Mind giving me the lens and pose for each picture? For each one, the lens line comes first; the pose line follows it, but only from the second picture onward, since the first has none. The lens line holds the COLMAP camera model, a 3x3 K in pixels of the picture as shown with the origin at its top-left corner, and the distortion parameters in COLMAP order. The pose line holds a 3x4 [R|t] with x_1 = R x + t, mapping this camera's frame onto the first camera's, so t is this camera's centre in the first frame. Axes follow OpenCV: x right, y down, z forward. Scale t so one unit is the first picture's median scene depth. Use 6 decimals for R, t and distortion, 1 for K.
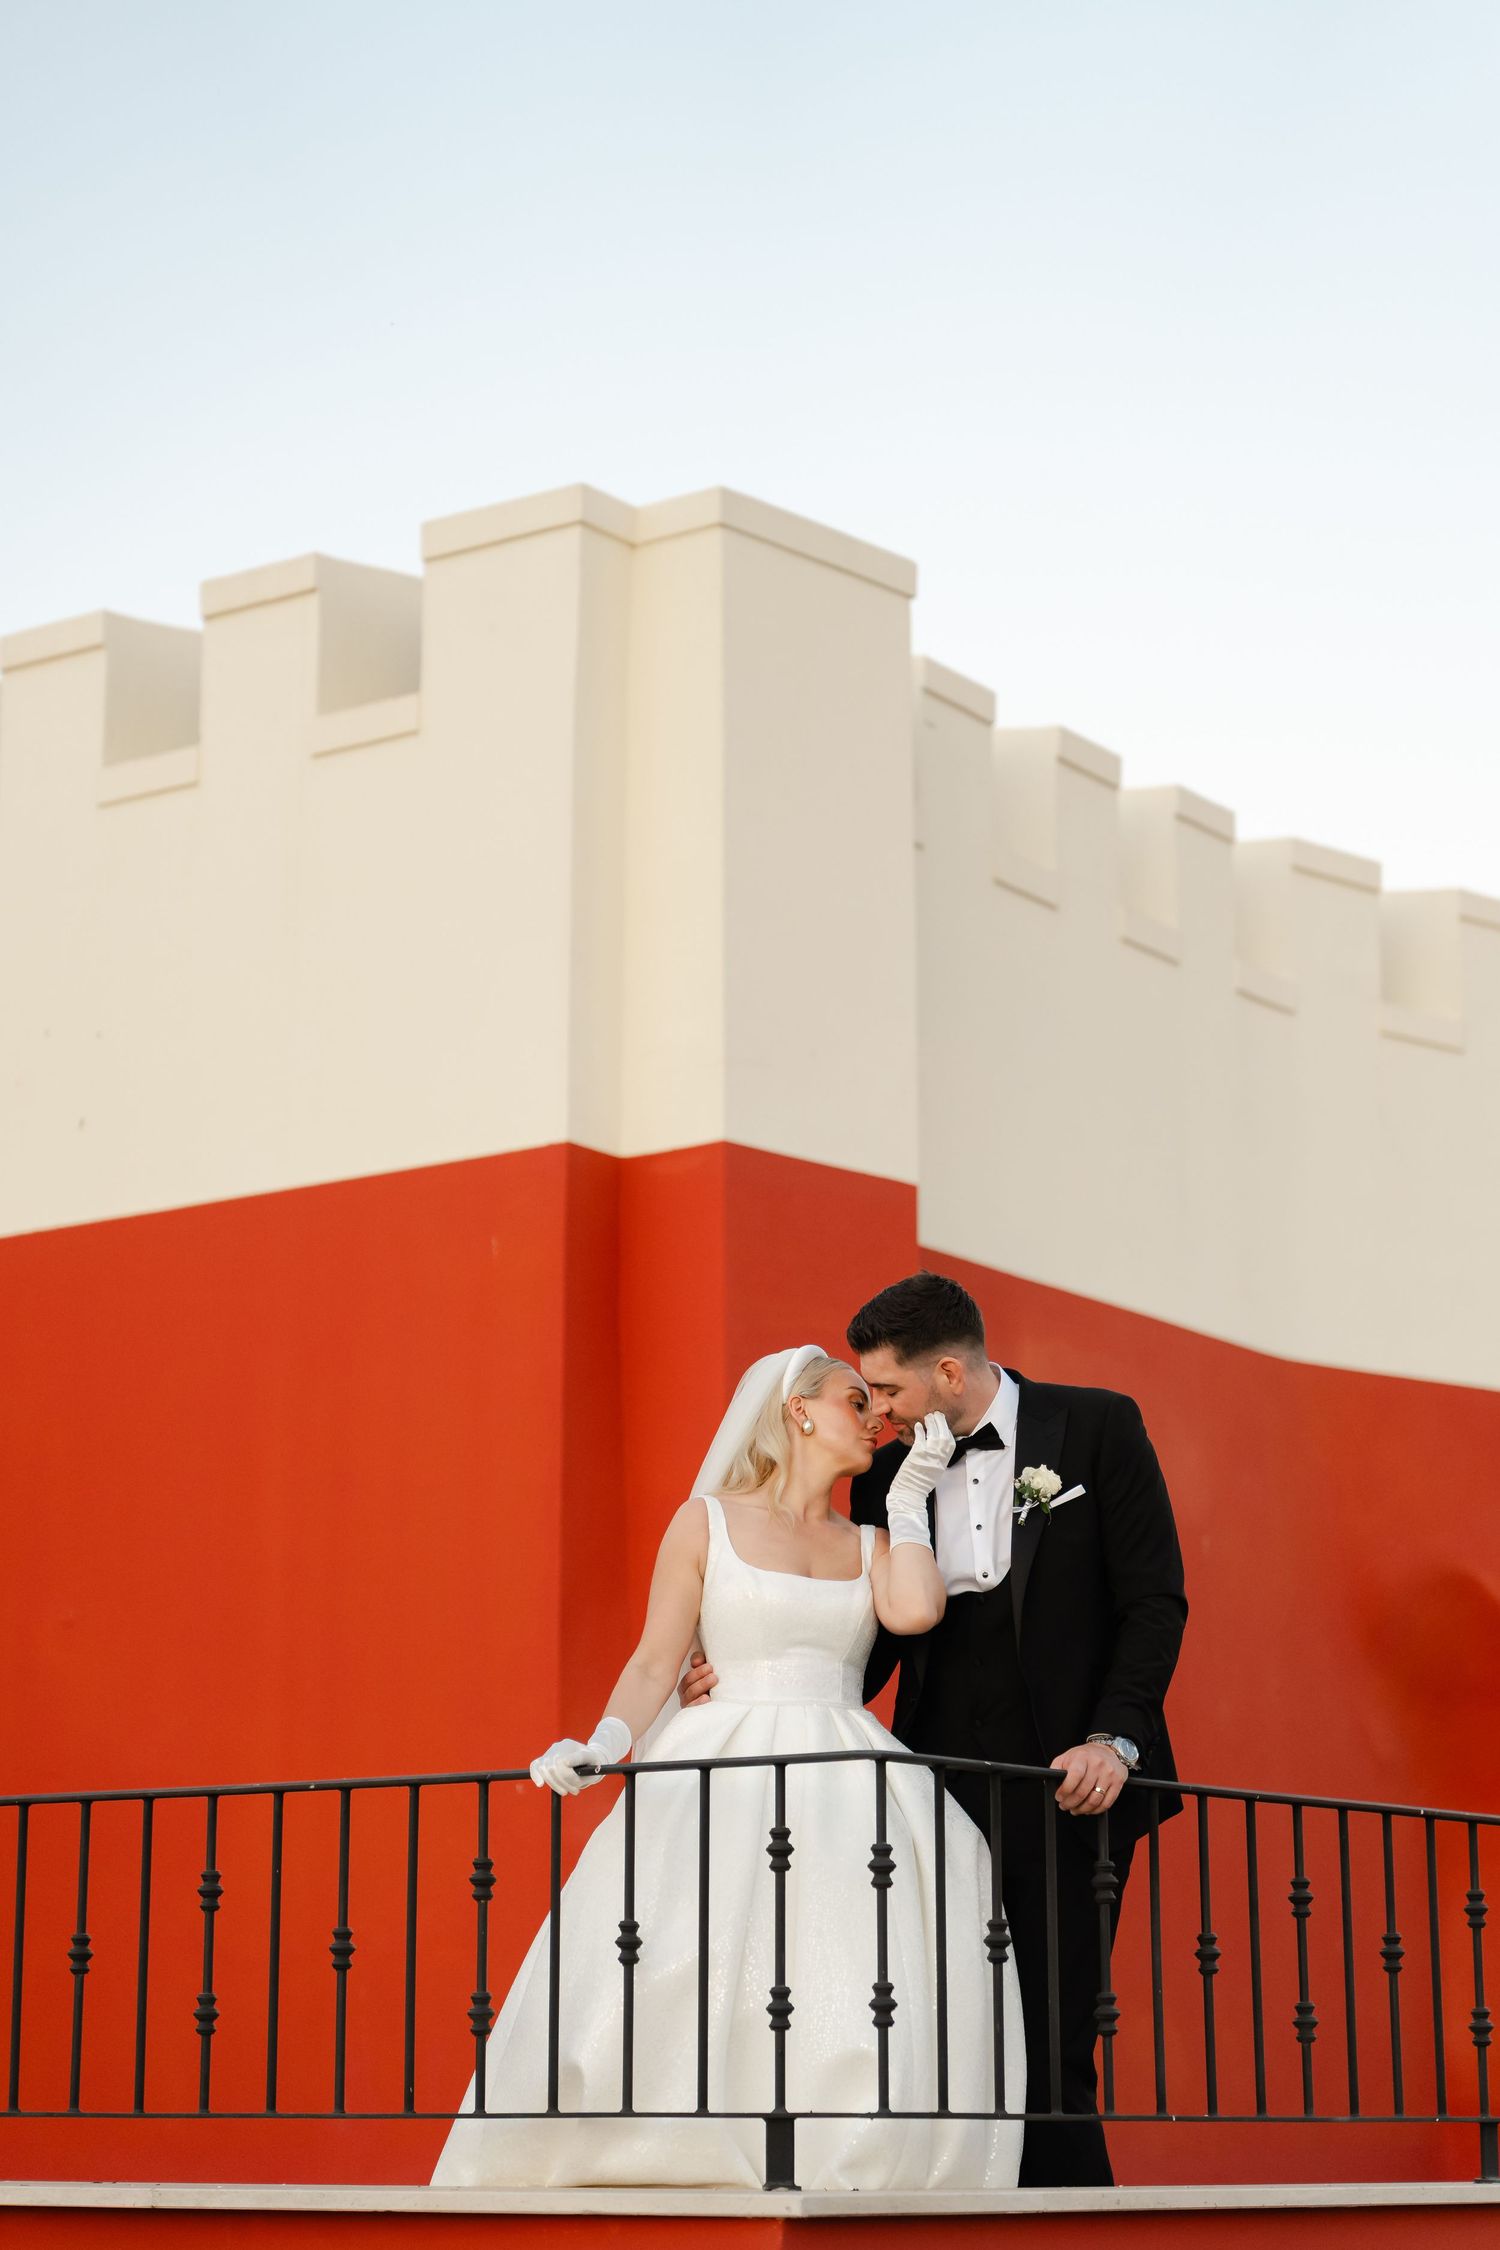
lens RADIAL K [[4700.4, 0, 777.1], [0, 4700.4, 1150.4], [0, 0, 1]] dist [0.044974, 0.061910]
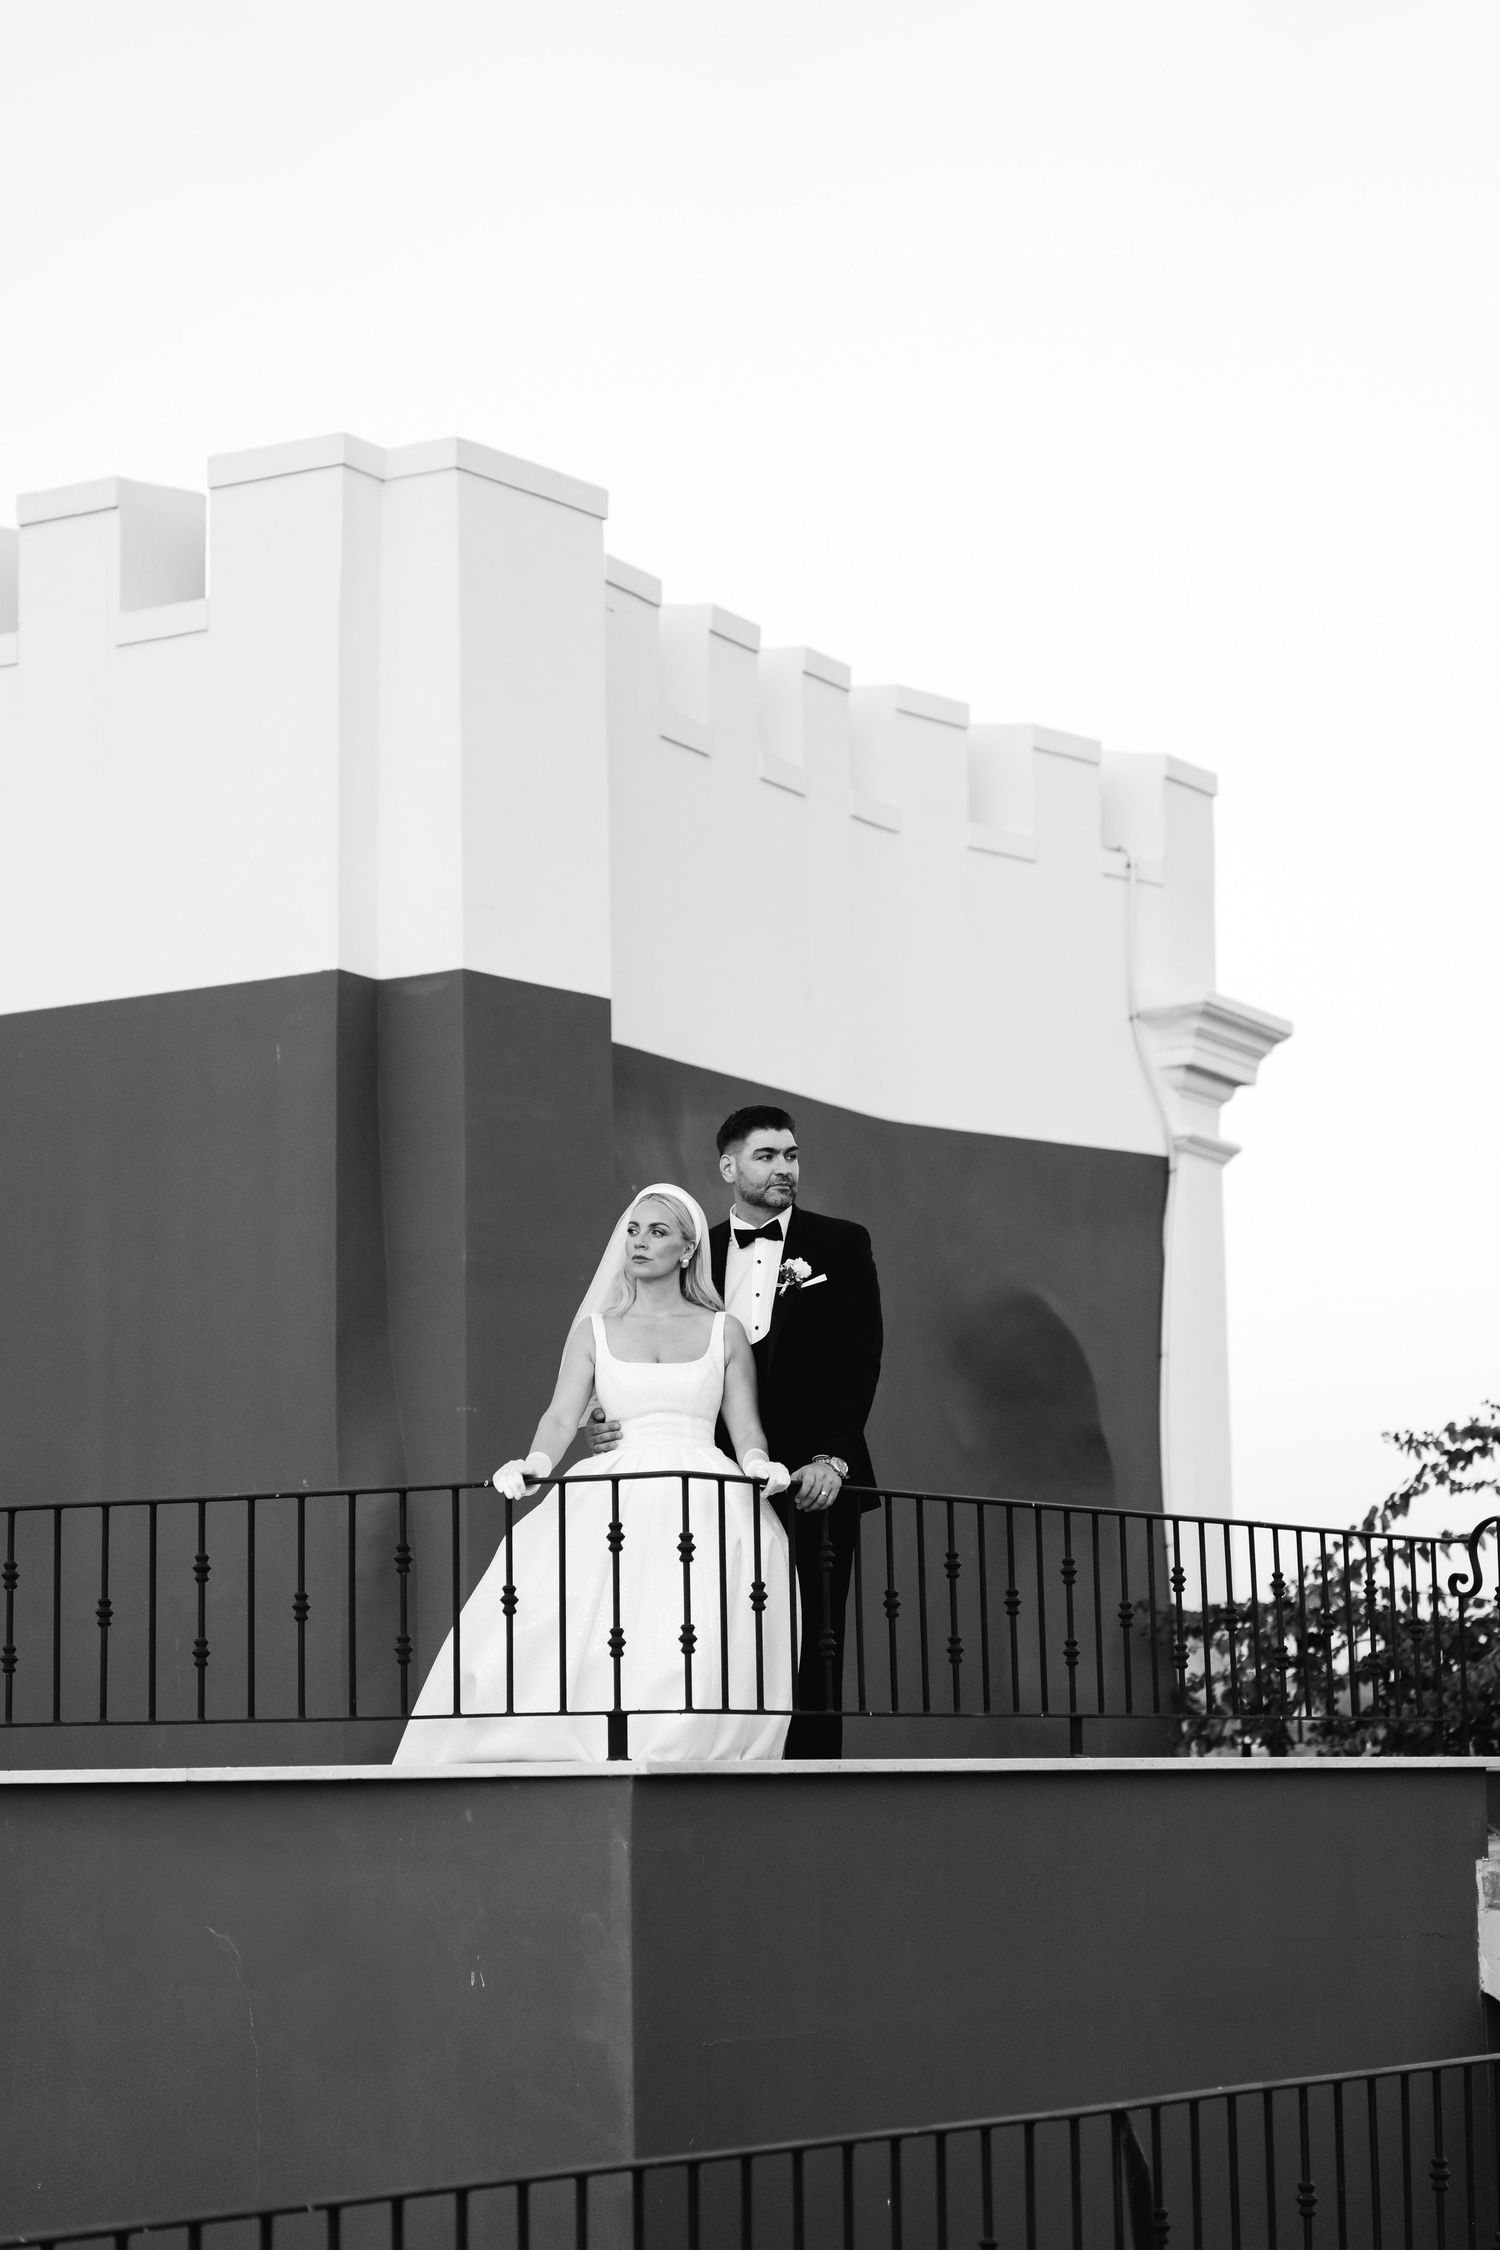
lens RADIAL K [[4700.4, 0, 777.1], [0, 4700.4, 1150.4], [0, 0, 1]] dist [0.044974, 0.061910]
pose [[0.995131, -0.000723, 0.098557, -0.085919], [-0.006228, 0.997514, 0.070200, -0.070560], [-0.098363, -0.070472, 0.992652, -0.427074]]
